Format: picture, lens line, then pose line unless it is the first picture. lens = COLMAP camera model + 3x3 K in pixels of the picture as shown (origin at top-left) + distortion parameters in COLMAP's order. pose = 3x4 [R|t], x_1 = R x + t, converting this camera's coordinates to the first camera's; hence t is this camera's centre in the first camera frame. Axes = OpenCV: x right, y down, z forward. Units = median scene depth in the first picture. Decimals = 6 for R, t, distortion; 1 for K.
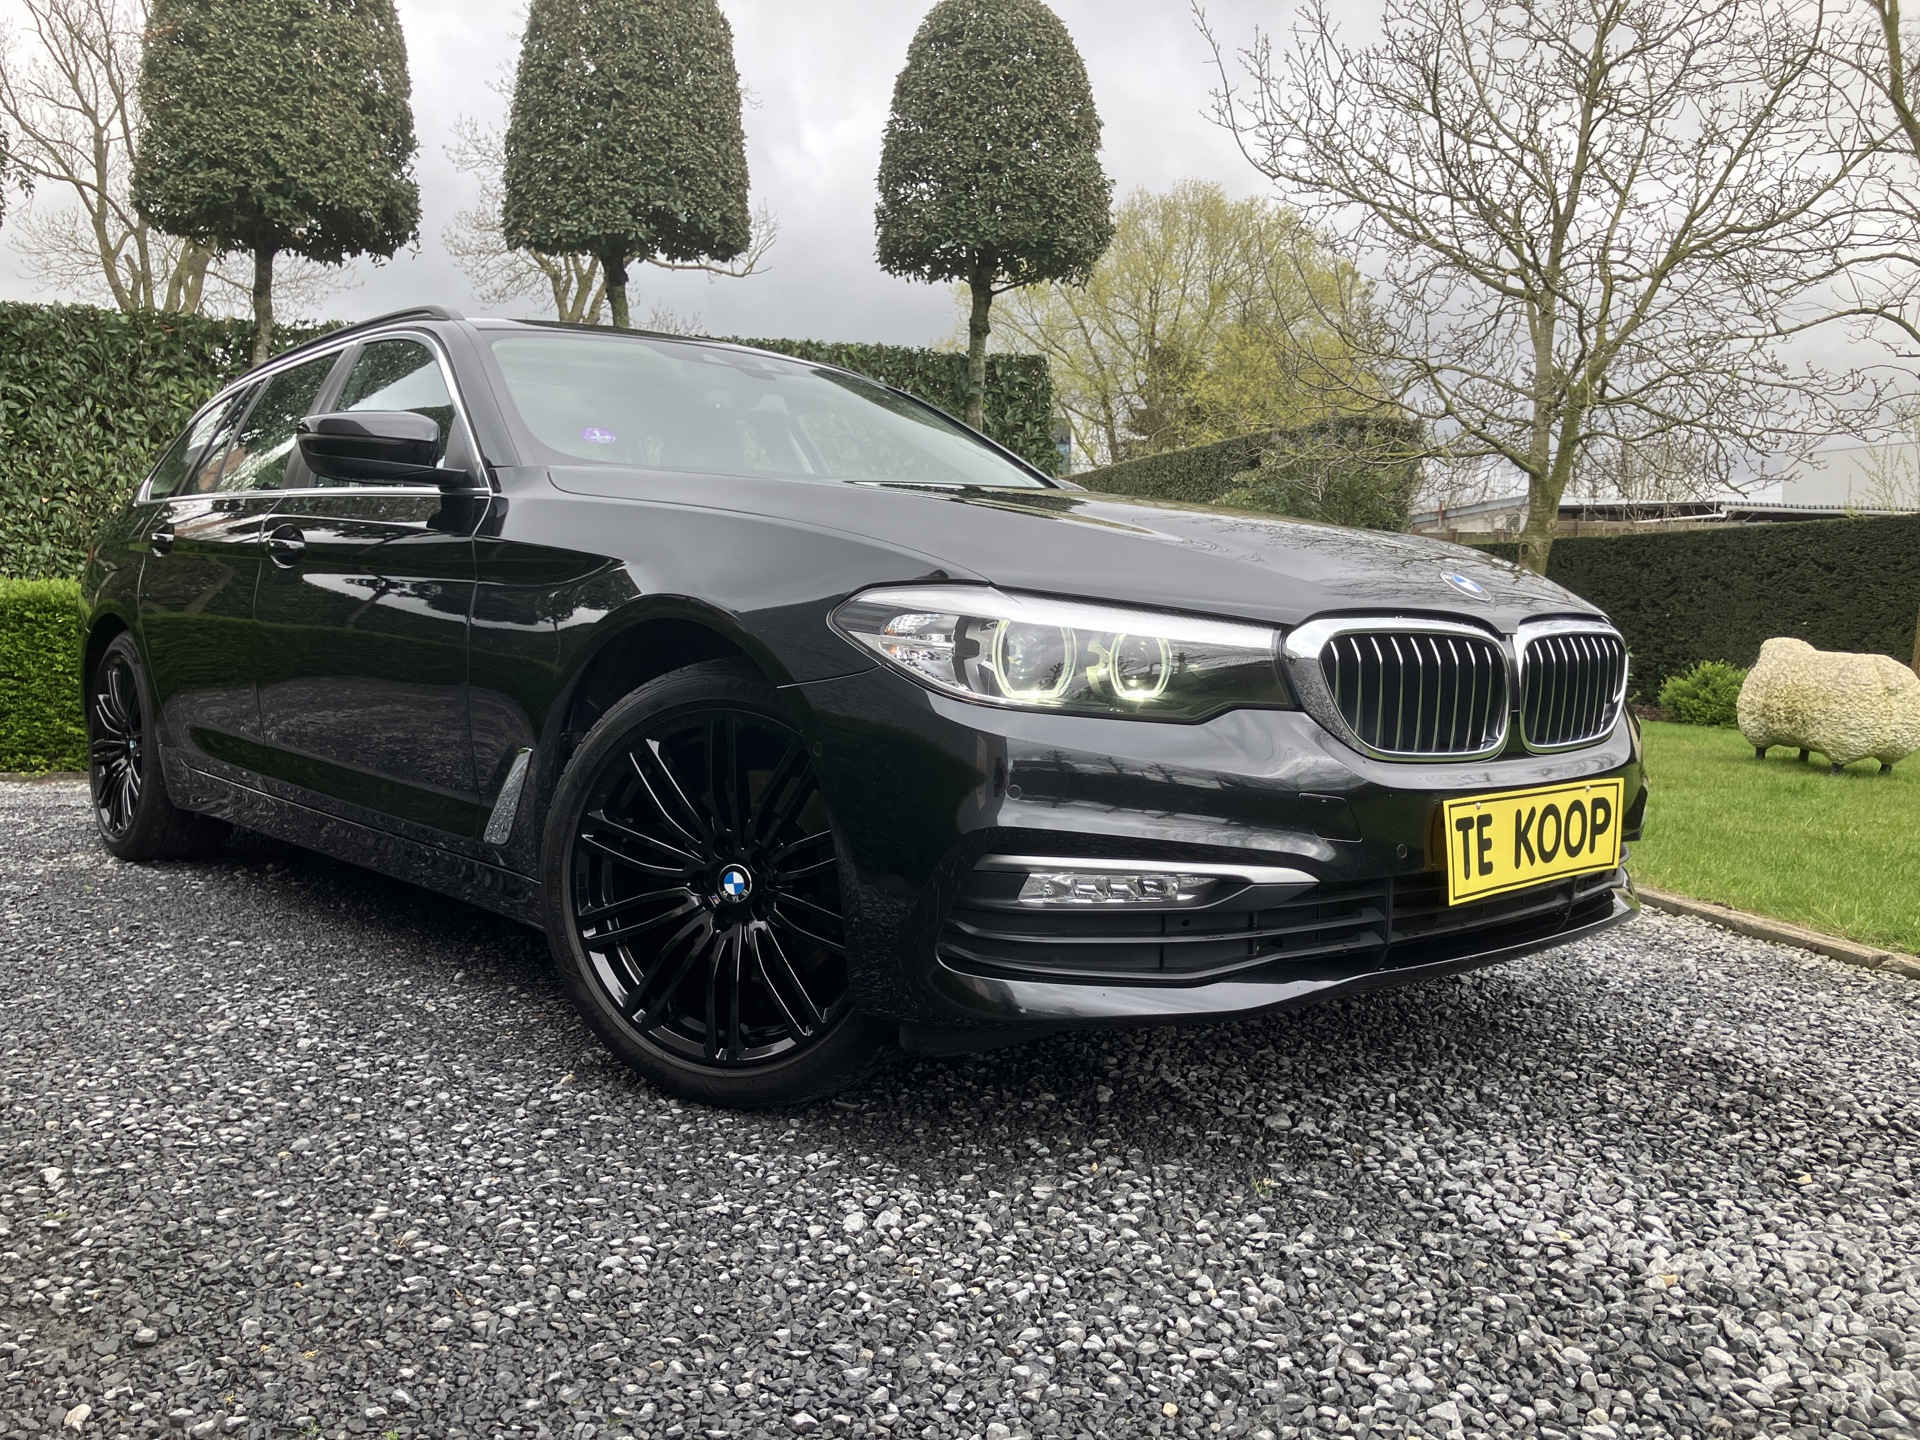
lens RADIAL K [[1611.1, 0, 967.3], [0, 1611.1, 710.8], [0, 0, 1]] dist [0.000780, 0.016562]
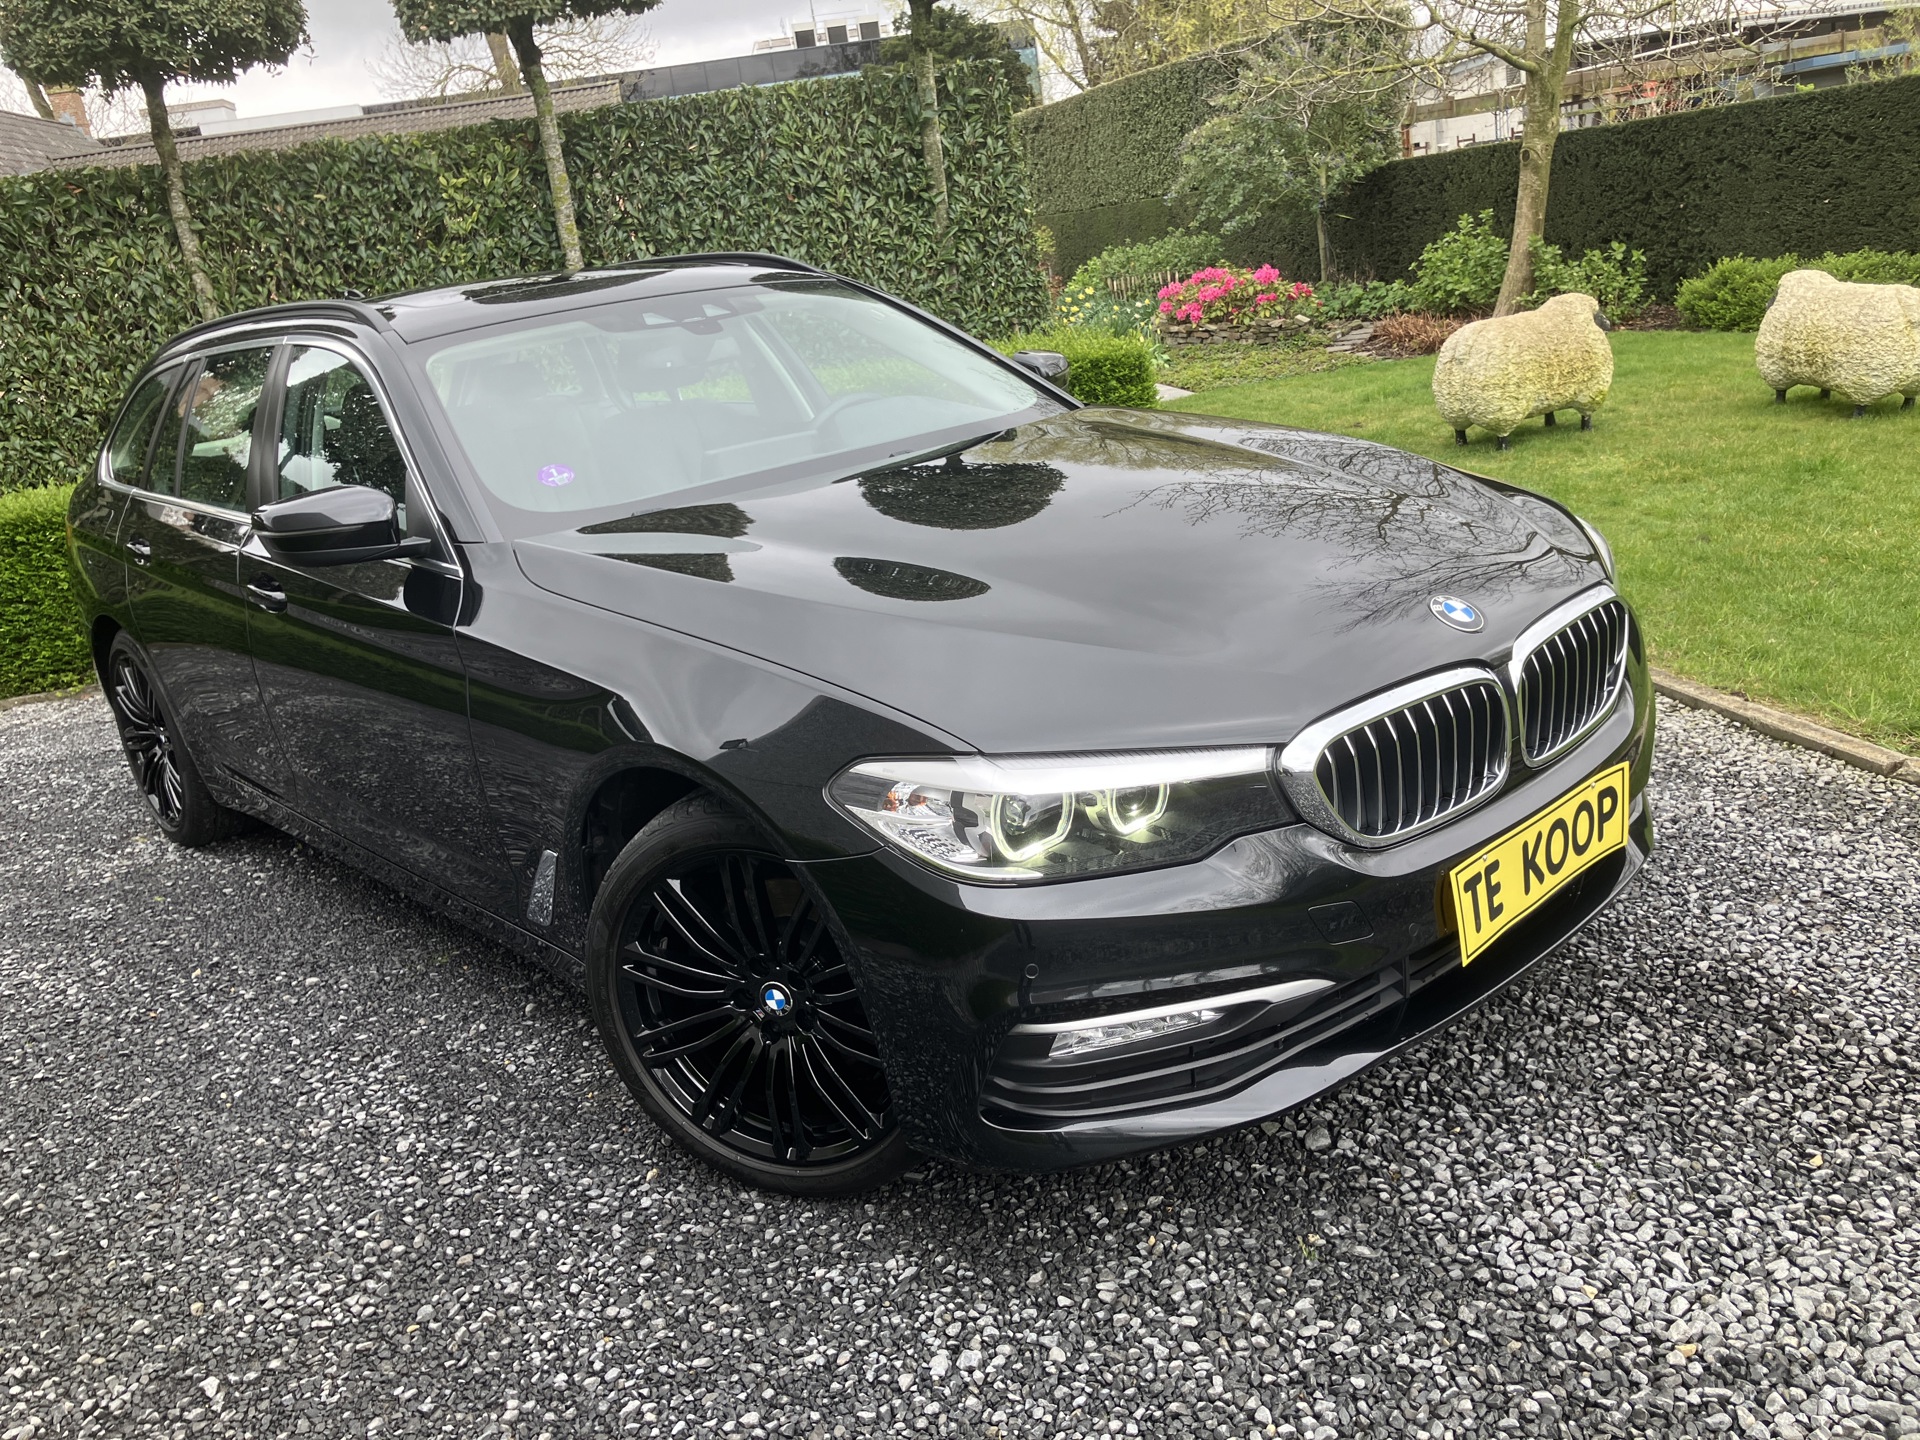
lens RADIAL K [[1611.1, 0, 971.8], [0, 1611.1, 677.5], [0, 0, 1]] dist [0.000780, 0.016562]
pose [[0.989643, -0.140154, -0.031034, 0.043424], [0.143530, 0.962562, 0.229942, -0.324474], [-0.002355, -0.232015, 0.972709, 0.037216]]
